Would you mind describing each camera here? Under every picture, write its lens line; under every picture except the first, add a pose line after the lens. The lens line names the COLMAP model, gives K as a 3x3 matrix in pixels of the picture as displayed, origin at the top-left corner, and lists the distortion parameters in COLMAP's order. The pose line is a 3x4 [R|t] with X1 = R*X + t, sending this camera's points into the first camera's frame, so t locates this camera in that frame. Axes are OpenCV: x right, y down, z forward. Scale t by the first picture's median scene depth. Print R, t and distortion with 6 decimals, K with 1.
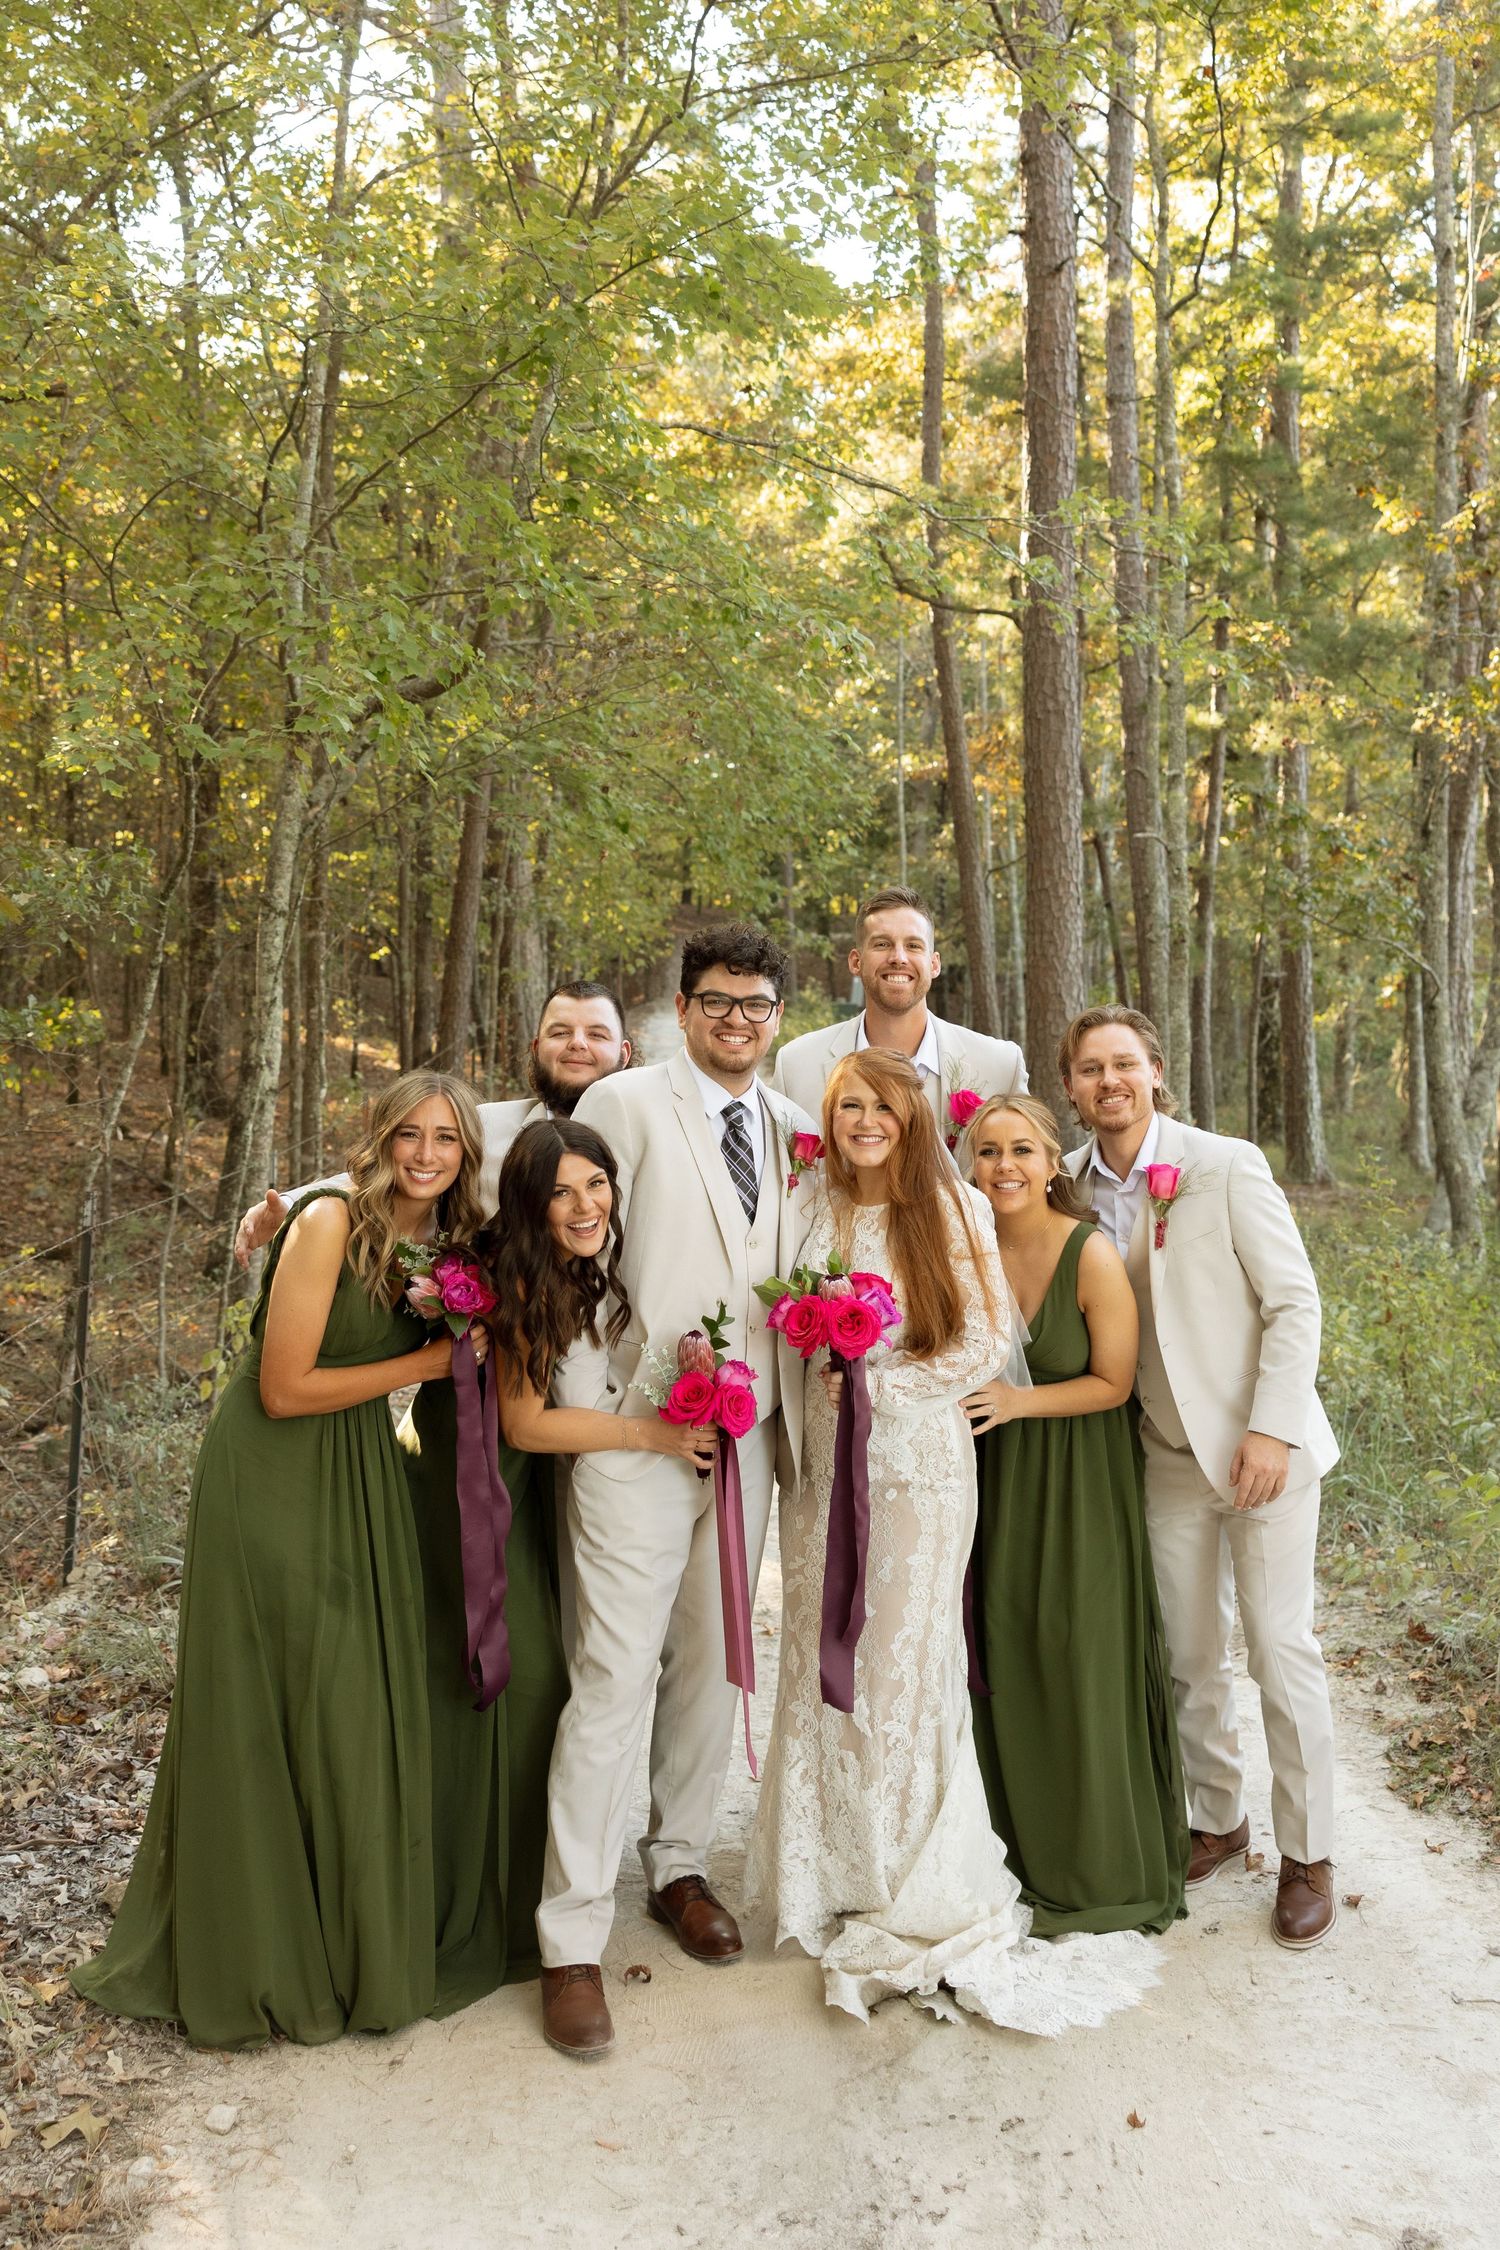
lens RADIAL K [[4018.9, 0, 871.8], [0, 4018.9, 908.9], [0, 0, 1]] dist [0.012180, 0.086619]
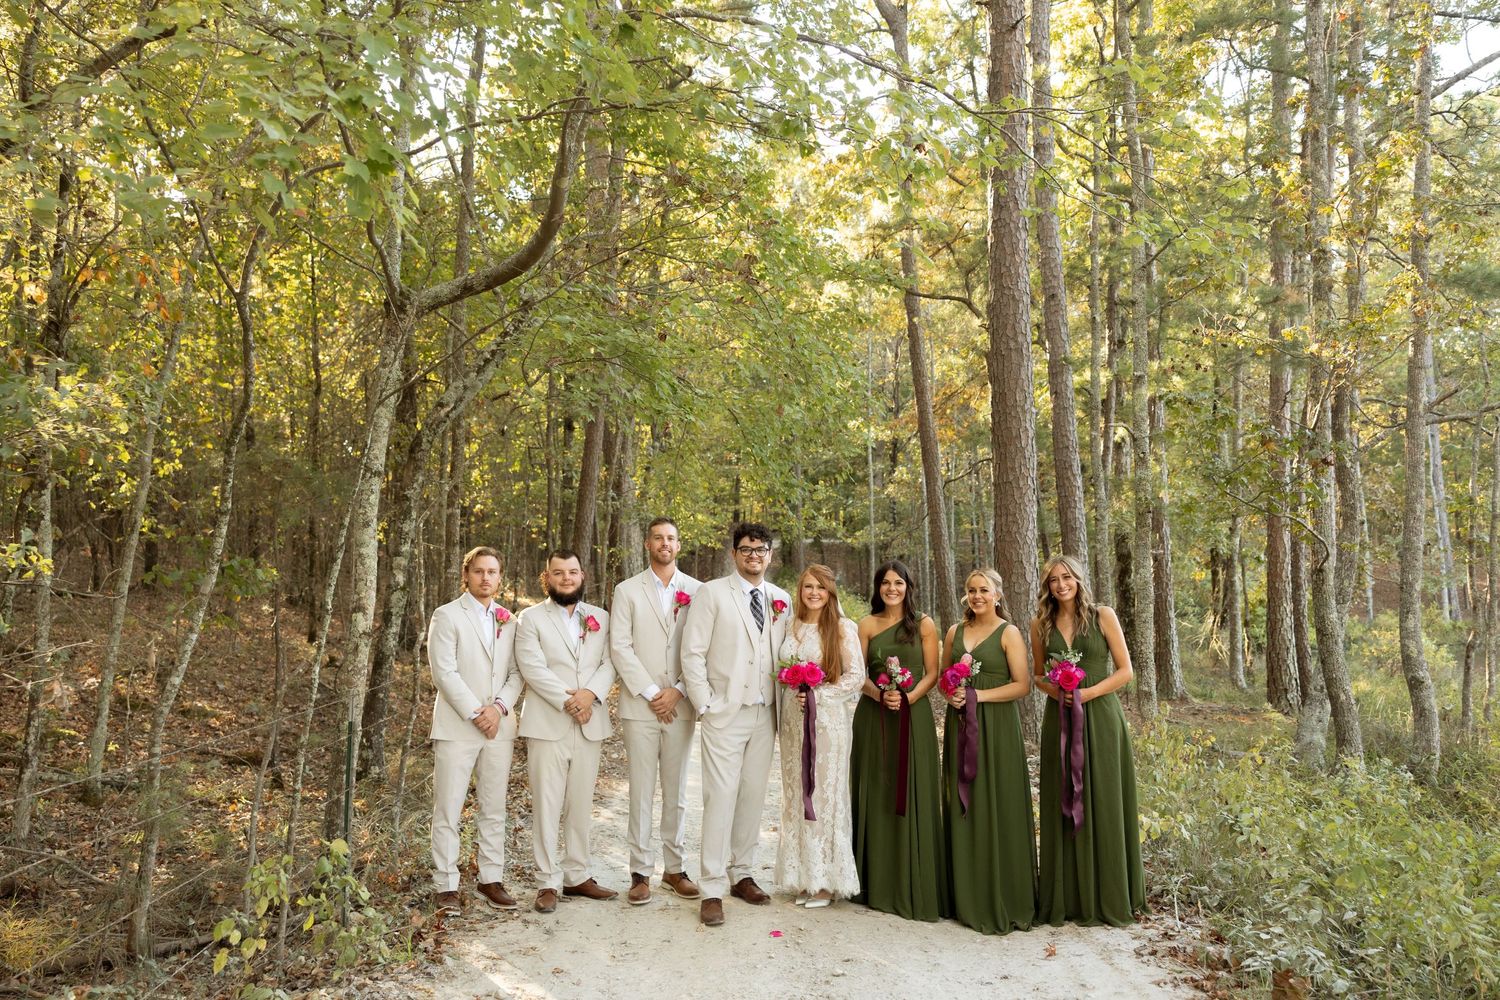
lens RADIAL K [[2149.8, 0, 782.8], [0, 2149.8, 380.8], [0, 0, 1]] dist [-0.013352, 0.048259]
pose [[0.999700, 0.000418, -0.024502, -0.011651], [-0.002150, 0.997496, -0.070689, 0.009832], [0.024412, 0.070720, 0.997197, 0.237122]]
